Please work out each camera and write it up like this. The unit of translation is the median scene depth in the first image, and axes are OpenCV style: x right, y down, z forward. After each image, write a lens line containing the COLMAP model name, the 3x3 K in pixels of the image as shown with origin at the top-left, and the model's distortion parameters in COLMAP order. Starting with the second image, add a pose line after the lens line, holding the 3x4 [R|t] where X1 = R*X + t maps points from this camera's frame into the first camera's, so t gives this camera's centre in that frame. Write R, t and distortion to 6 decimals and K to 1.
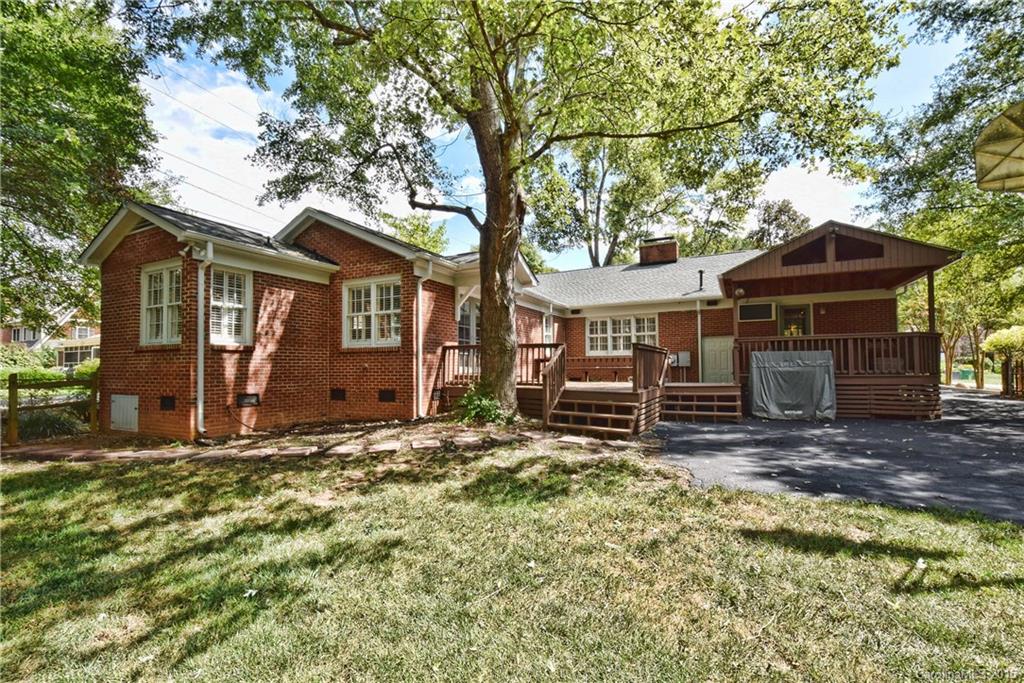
lens RADIAL K [[478.9, 0, 510.2], [0, 478.9, 352.6], [0, 0, 1]] dist [0.000385, -0.000340]
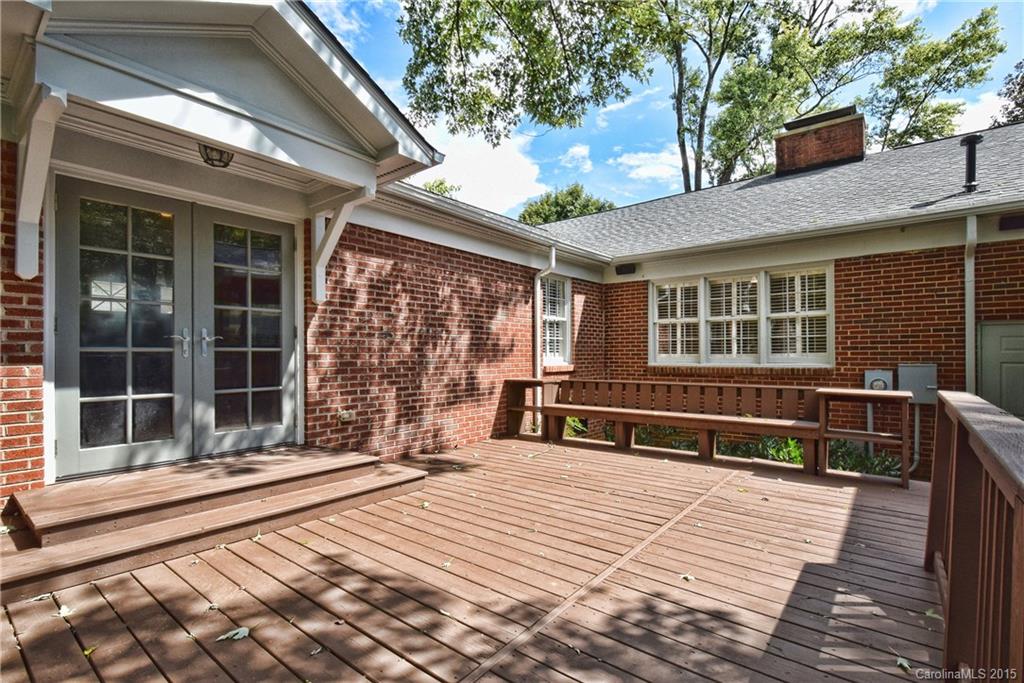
lens RADIAL K [[478.9, 0, 510.2], [0, 478.9, 352.6], [0, 0, 1]] dist [0.000385, -0.000340]
pose [[0.976871, 0.000709, -0.213827, 0.128438], [0.007163, 0.999325, 0.036036, -0.023187], [0.213708, -0.036734, 0.976207, 0.535972]]
